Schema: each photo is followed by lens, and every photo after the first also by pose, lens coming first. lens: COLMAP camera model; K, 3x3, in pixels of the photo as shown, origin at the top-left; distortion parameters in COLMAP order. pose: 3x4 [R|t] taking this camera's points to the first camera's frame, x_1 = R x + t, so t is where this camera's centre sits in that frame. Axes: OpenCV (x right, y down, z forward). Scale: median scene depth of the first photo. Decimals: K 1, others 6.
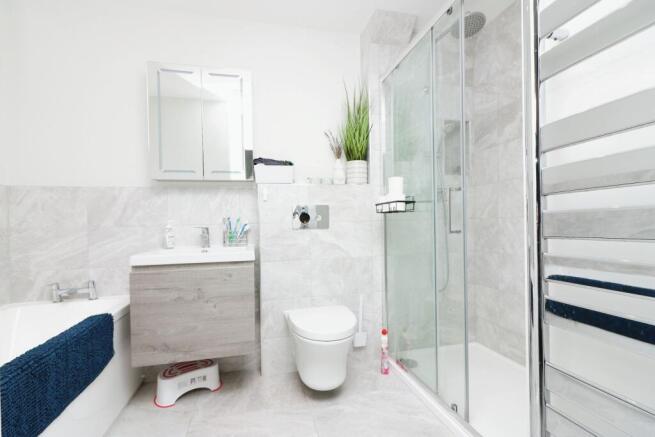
lens RADIAL K [[304.1, 0, 326.7], [0, 304.1, 224.1], [0, 0, 1]] dist [-0.000179, -0.001224]
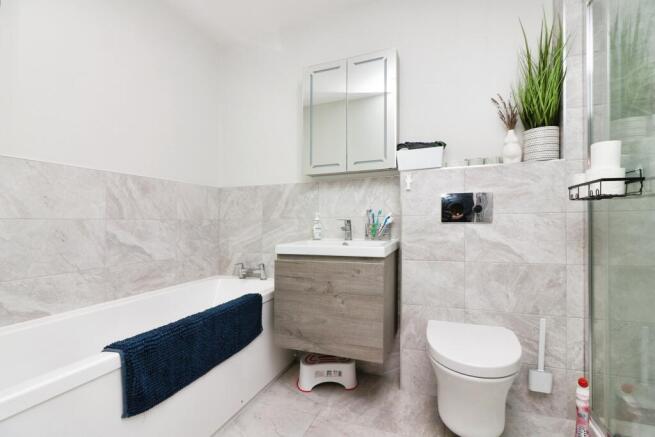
lens RADIAL K [[304.1, 0, 327.2], [0, 304.1, 218.0], [0, 0, 1]] dist [-0.000179, -0.001224]
pose [[0.823794, 0.003708, -0.566878, 0.104653], [-0.005141, 0.999986, -0.000930, 0.005863], [0.566866, 0.003680, 0.823802, 0.150372]]
